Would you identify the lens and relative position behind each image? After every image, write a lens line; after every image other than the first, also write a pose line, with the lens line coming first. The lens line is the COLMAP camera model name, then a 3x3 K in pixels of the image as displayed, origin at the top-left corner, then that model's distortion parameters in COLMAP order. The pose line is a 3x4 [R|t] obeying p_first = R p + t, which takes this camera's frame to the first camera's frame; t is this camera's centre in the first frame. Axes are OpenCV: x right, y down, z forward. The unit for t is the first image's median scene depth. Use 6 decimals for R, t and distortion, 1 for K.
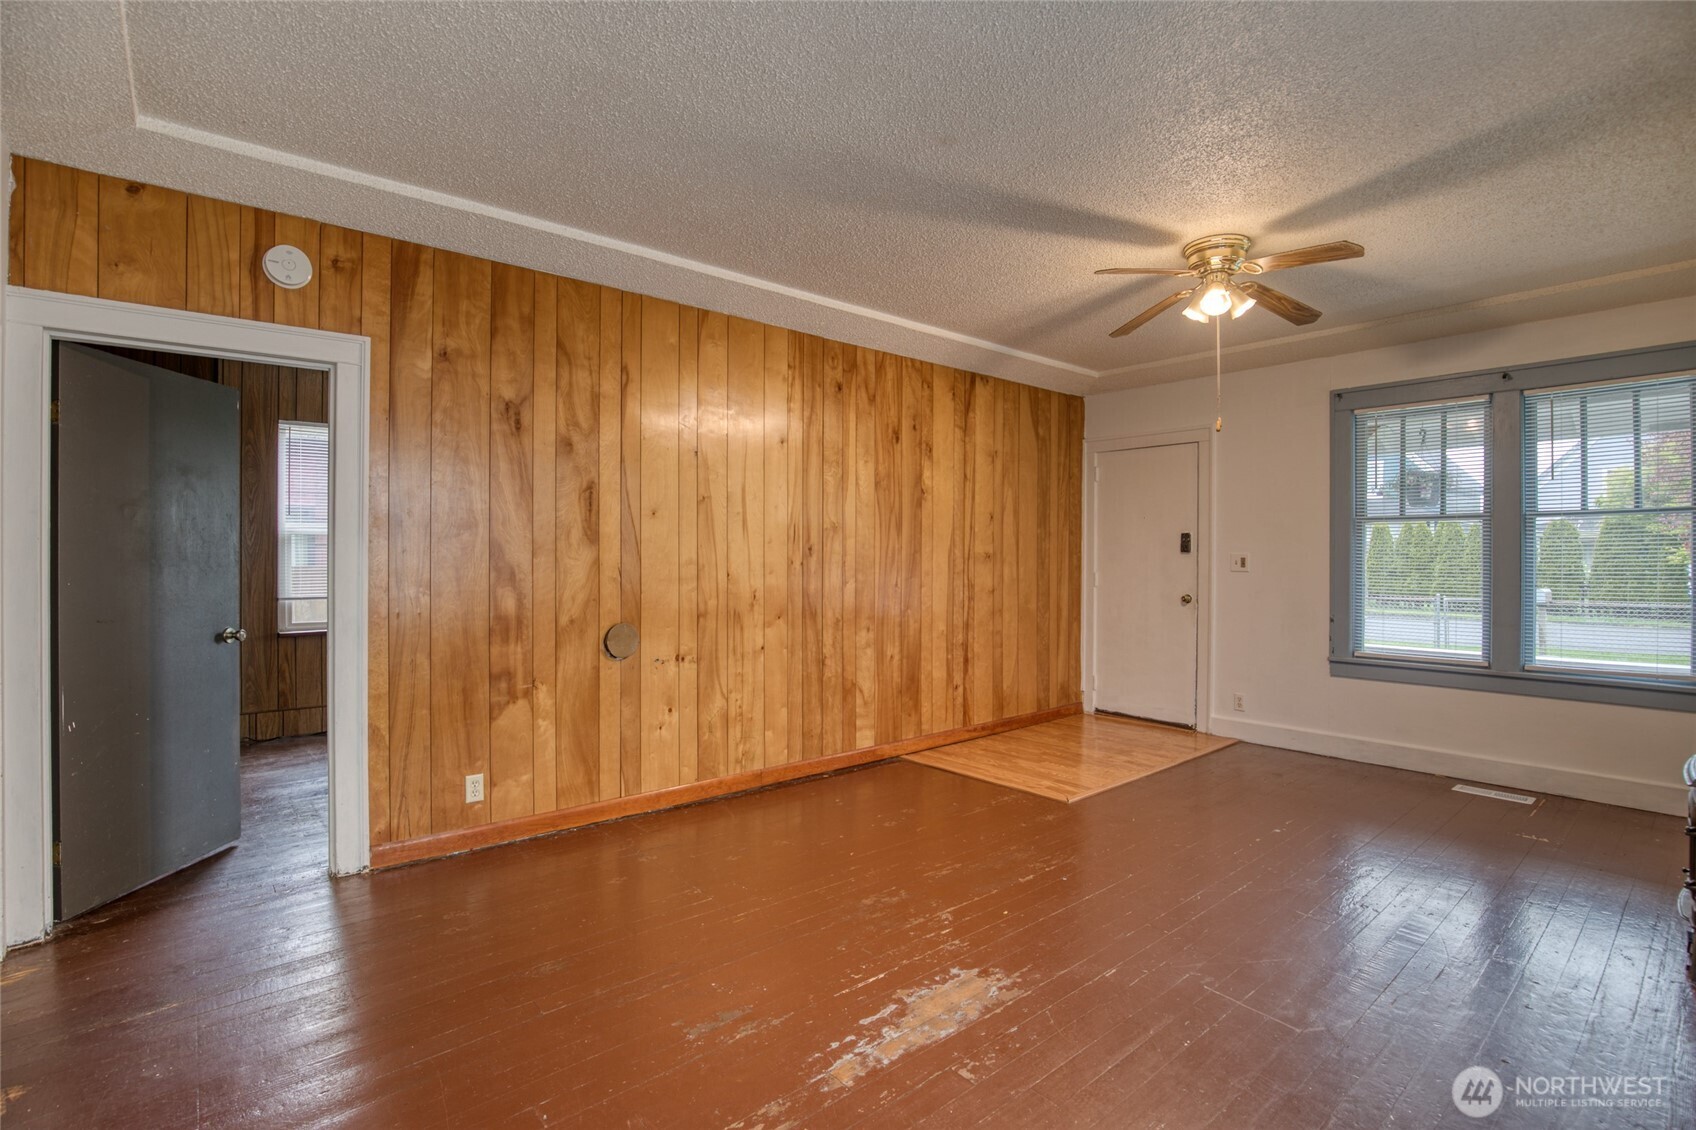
lens RADIAL K [[795.3, 0, 847.0], [0, 795.3, 561.9], [0, 0, 1]] dist [-0.032887, 0.004836]
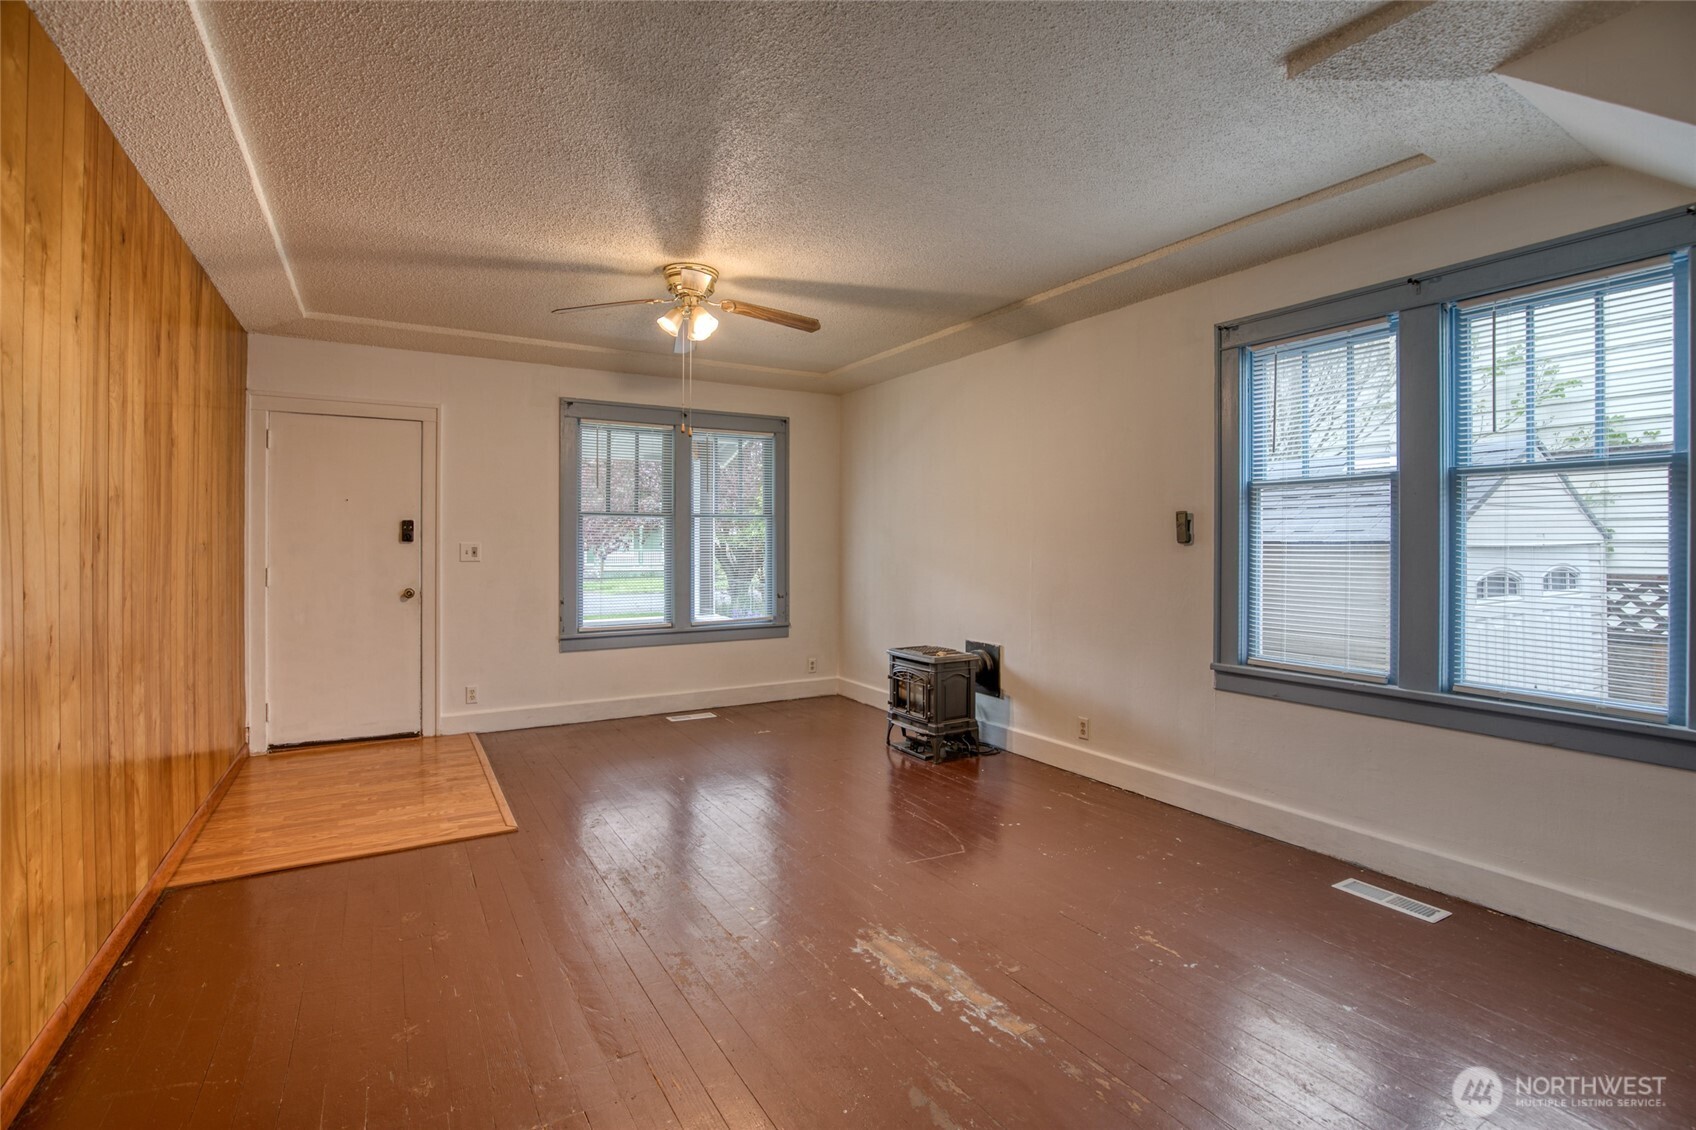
lens RADIAL K [[795.3, 0, 853.5], [0, 795.3, 557.9], [0, 0, 1]] dist [-0.032887, 0.004836]
pose [[0.156842, -0.019821, 0.987425, -0.453664], [0.007559, 0.999793, 0.018868, -0.008290], [-0.987595, 0.004504, 0.156959, 0.433766]]
